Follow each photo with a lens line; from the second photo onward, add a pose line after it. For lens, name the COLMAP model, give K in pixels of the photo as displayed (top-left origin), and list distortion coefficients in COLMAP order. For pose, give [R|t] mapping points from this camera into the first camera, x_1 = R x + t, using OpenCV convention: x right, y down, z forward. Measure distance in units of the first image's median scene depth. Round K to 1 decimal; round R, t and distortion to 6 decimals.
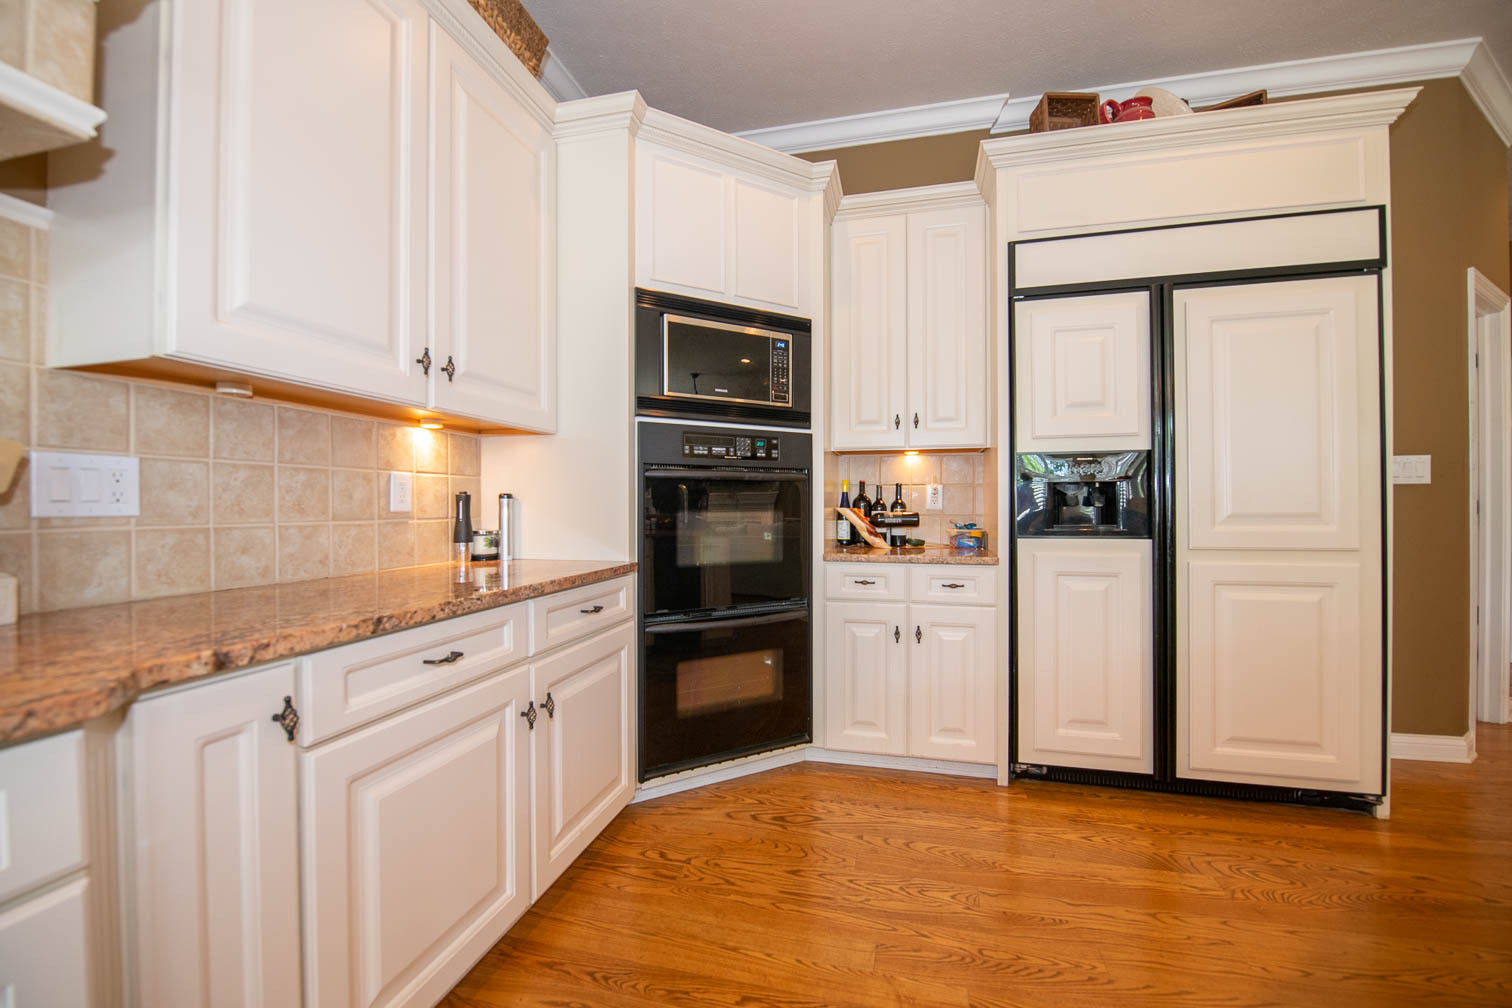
lens RADIAL K [[624.4, 0, 756.0], [0, 624.4, 504.0], [0, 0, 1]] dist [-0.003127, -0.000123]
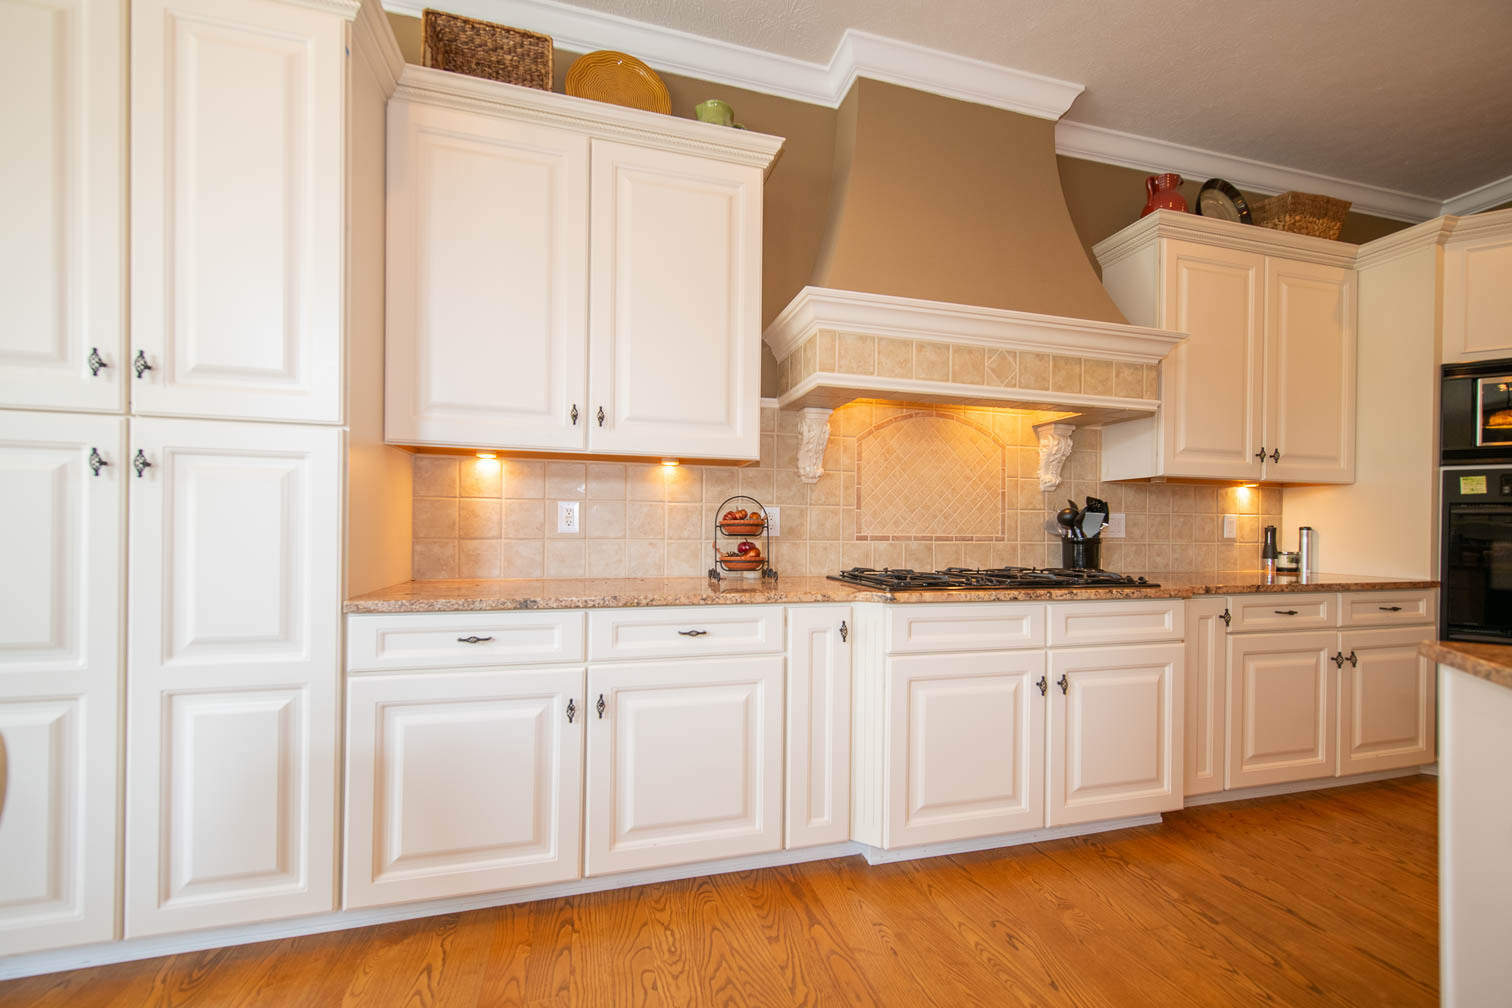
lens RADIAL K [[589.0, 0, 752.1], [0, 589.0, 530.6], [0, 0, 1]] dist [-0.000915, -0.000101]
pose [[0.477975, 0.010487, -0.878311, 0.203796], [-0.008169, 0.999939, 0.007494, -0.008576], [0.878335, 0.003593, 0.478032, -0.858893]]
